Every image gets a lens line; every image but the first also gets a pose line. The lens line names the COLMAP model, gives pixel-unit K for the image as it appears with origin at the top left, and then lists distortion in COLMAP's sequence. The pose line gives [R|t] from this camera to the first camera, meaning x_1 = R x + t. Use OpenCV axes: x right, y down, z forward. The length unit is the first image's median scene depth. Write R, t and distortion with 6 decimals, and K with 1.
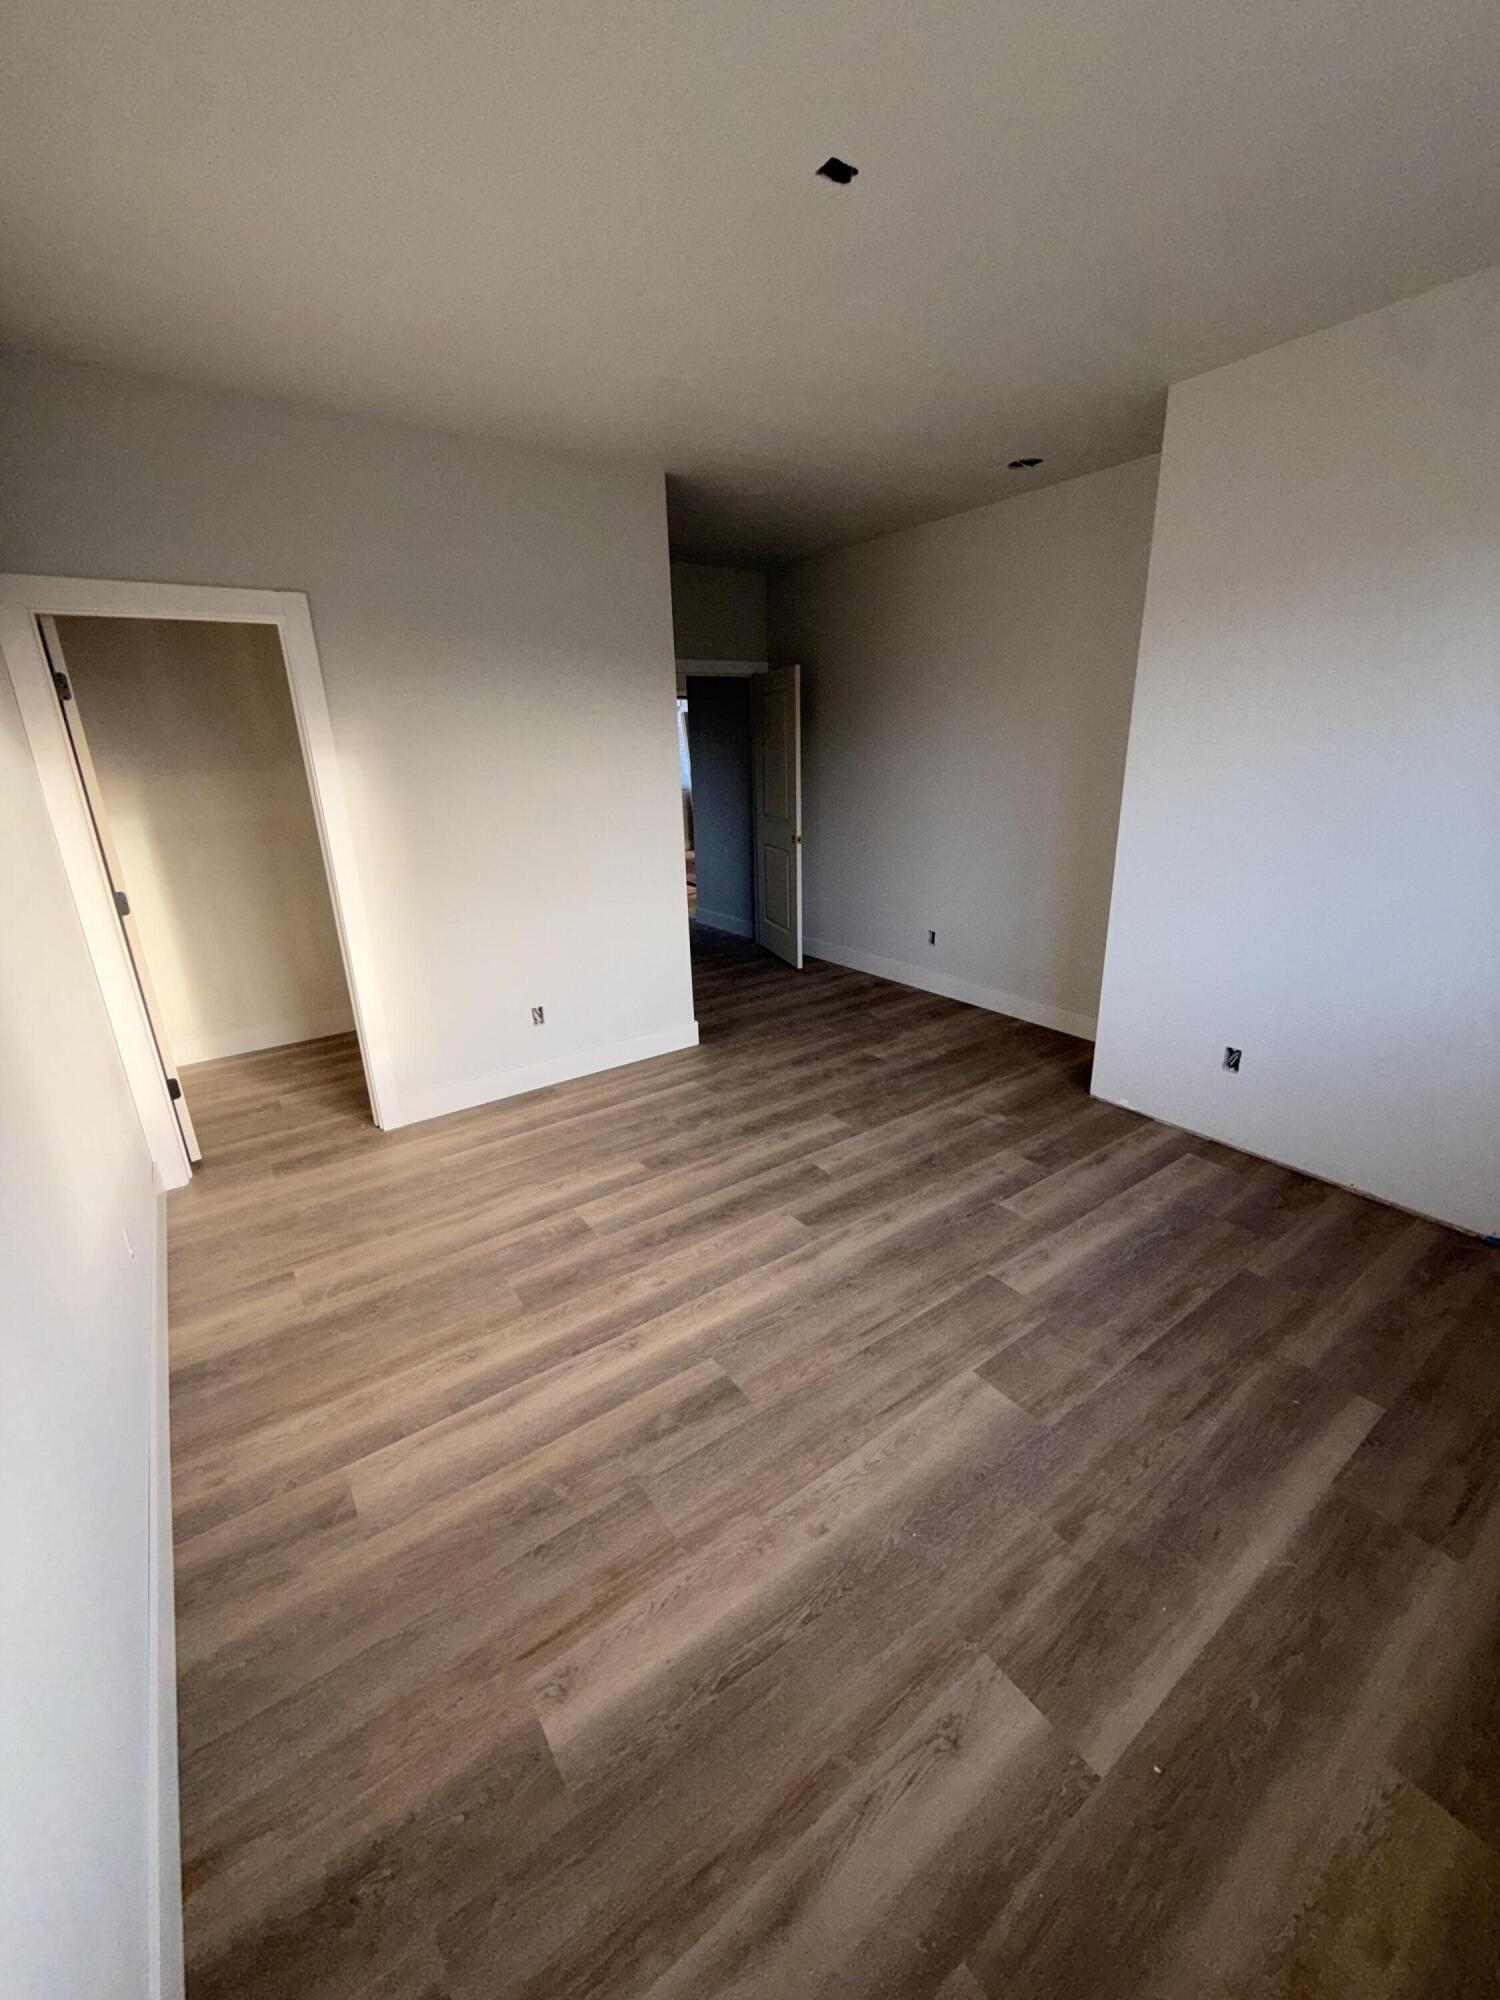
lens RADIAL K [[799.9, 0, 745.8], [0, 799.9, 1002.8], [0, 0, 1]] dist [-0.001644, 0.000205]
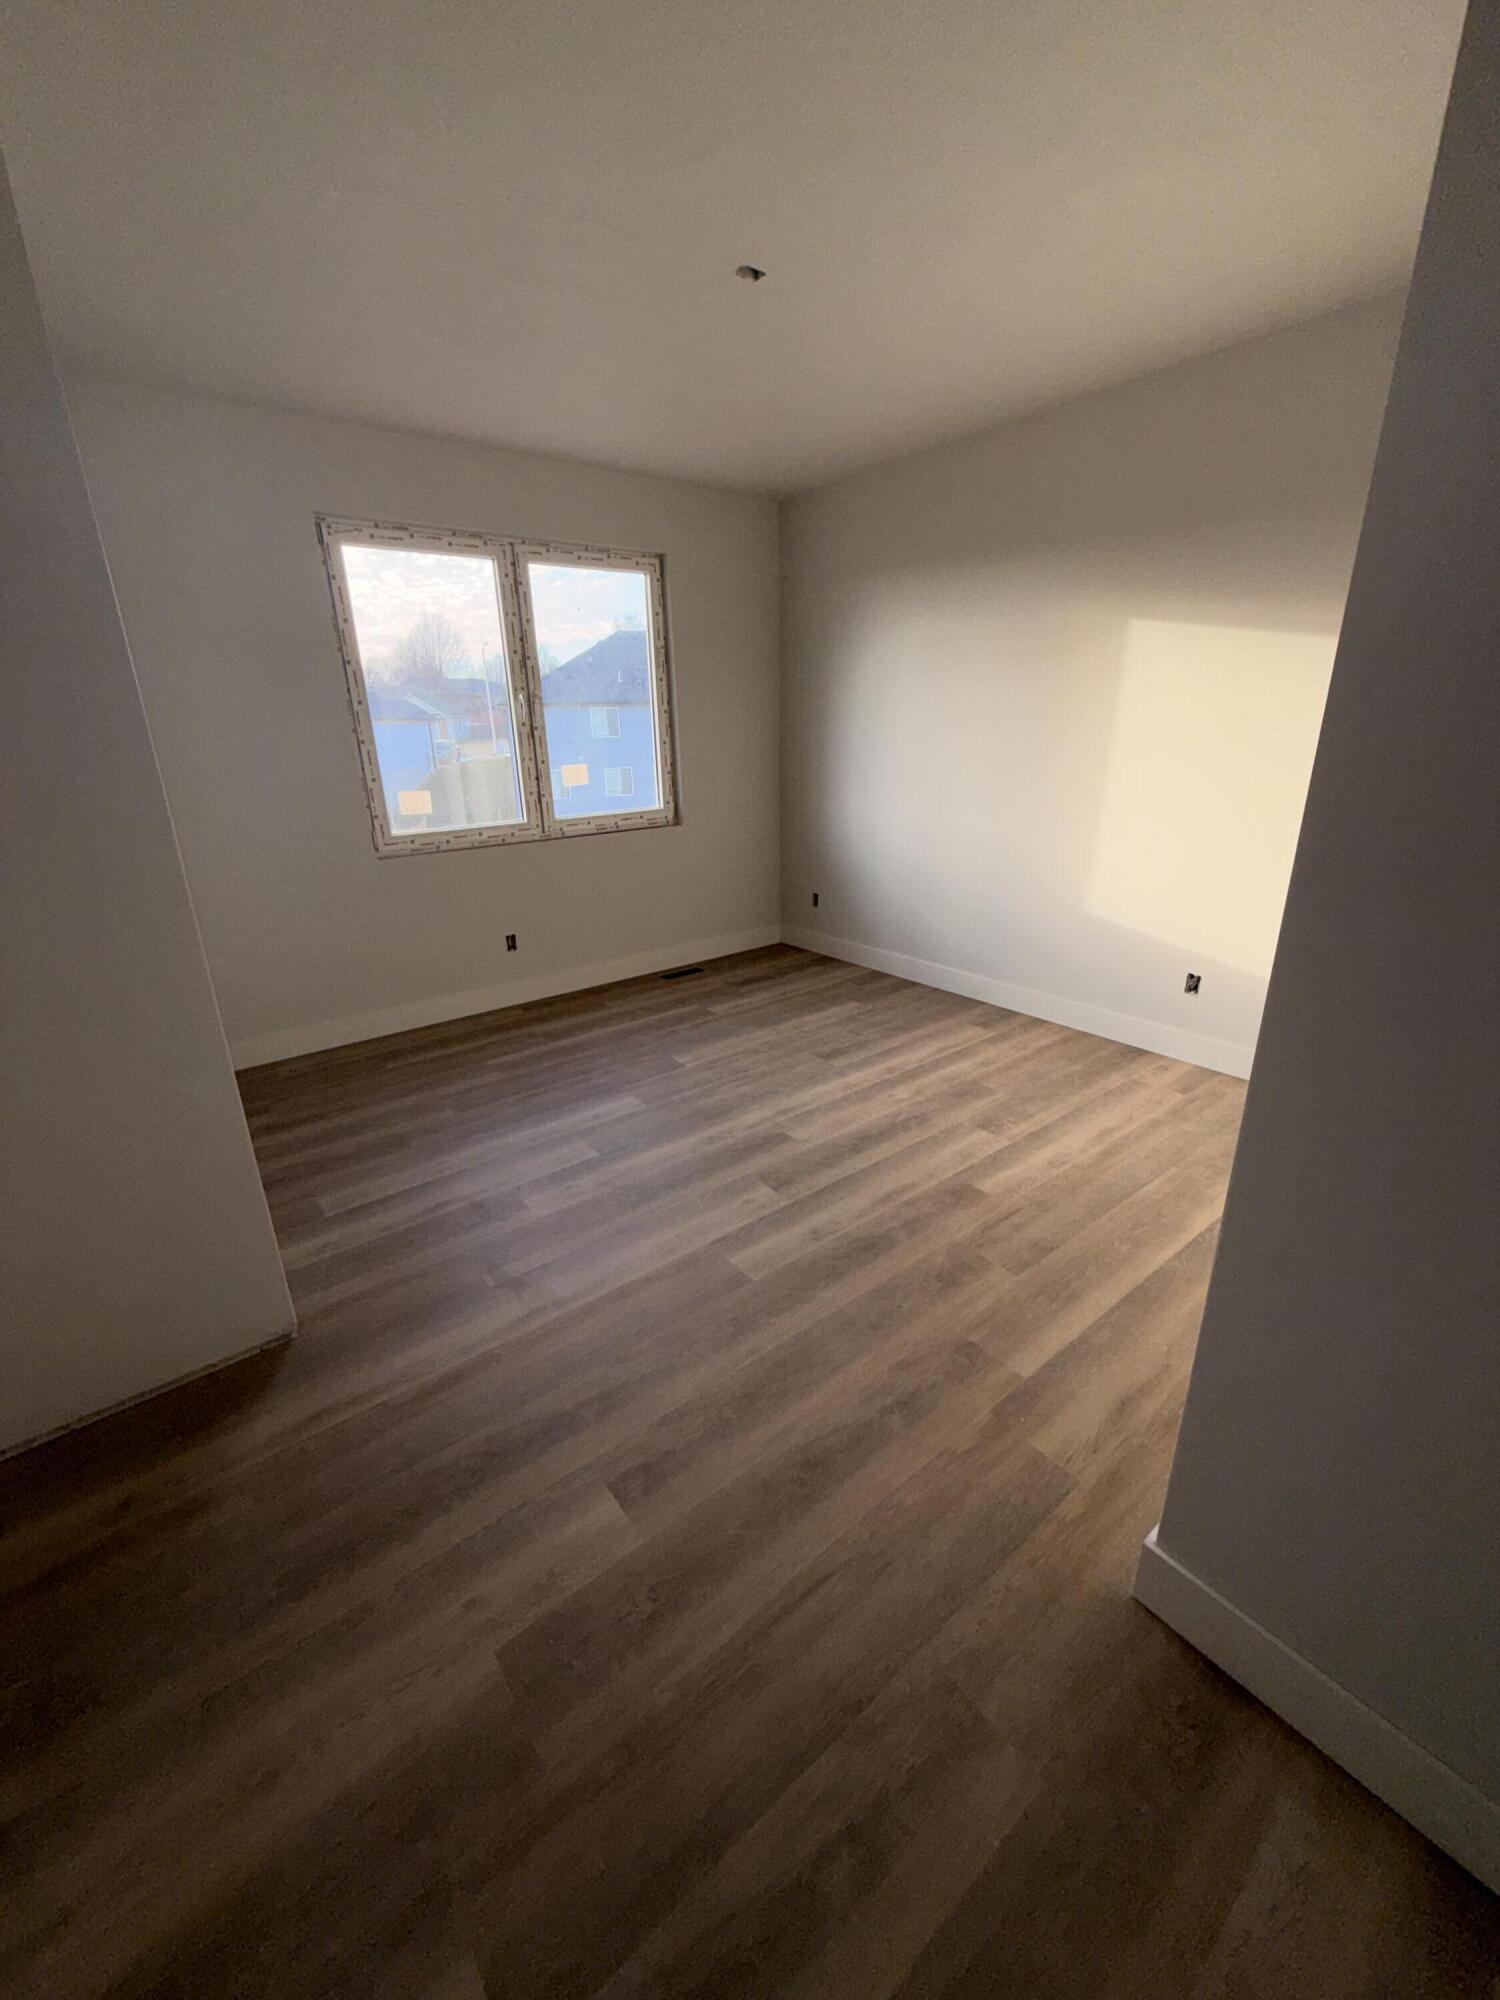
lens RADIAL K [[799.9, 0, 736.7], [0, 799.9, 993.5], [0, 0, 1]] dist [-0.001644, 0.000205]
pose [[-0.998402, 0.054463, -0.015074, 0.149559], [0.034695, 0.801322, 0.597227, -0.551136], [0.044606, 0.595750, -0.801931, 1.794069]]
